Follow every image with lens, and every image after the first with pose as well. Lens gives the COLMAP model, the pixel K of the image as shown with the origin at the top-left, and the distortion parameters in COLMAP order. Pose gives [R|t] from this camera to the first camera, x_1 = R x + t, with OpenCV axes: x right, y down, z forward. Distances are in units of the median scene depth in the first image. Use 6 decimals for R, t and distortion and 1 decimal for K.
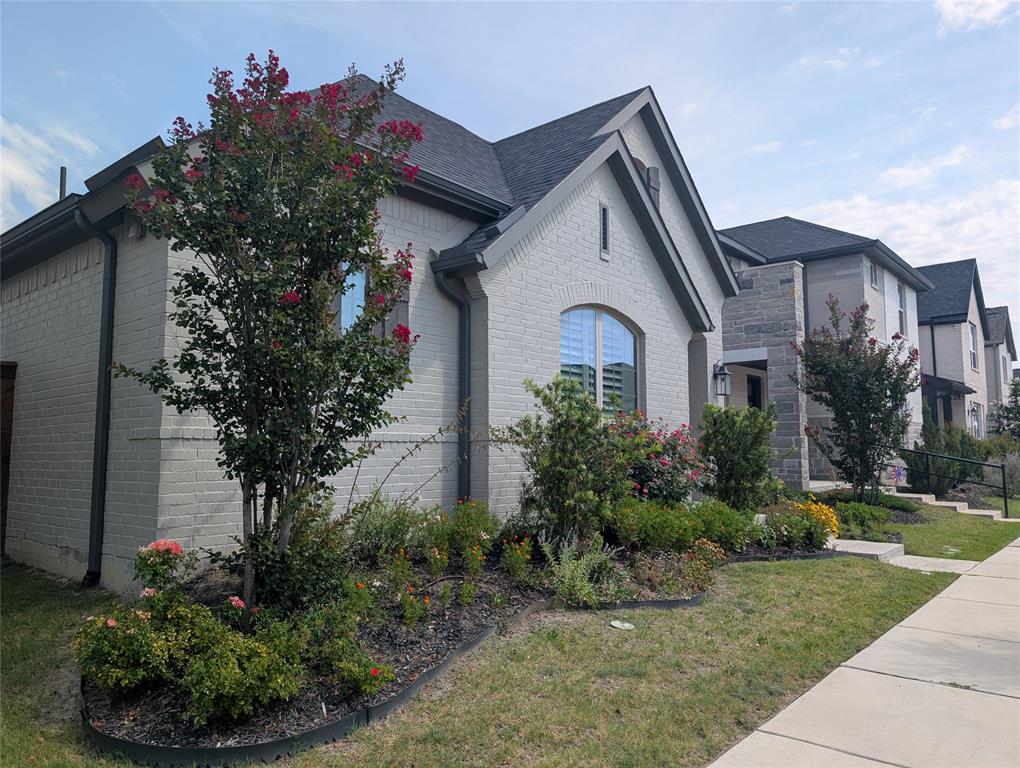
lens RADIAL K [[746.3, 0, 517.9], [0, 746.3, 387.5], [0, 0, 1]] dist [0.036394, -0.018937]
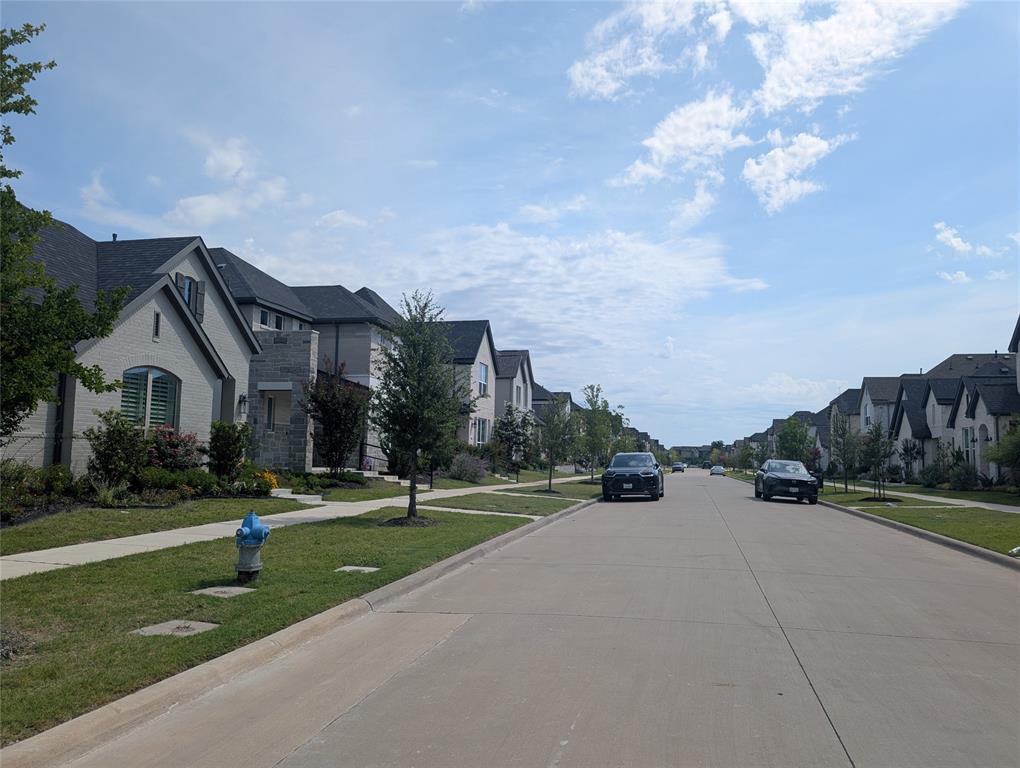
lens RADIAL K [[746.3, 0, 519.9], [0, 746.3, 387.2], [0, 0, 1]] dist [0.036394, -0.018937]
pose [[0.894202, 0.057704, 0.443928, 0.066607], [-0.057753, 0.998241, -0.013424, -0.055157], [-0.443922, -0.013634, 0.895962, -0.699340]]
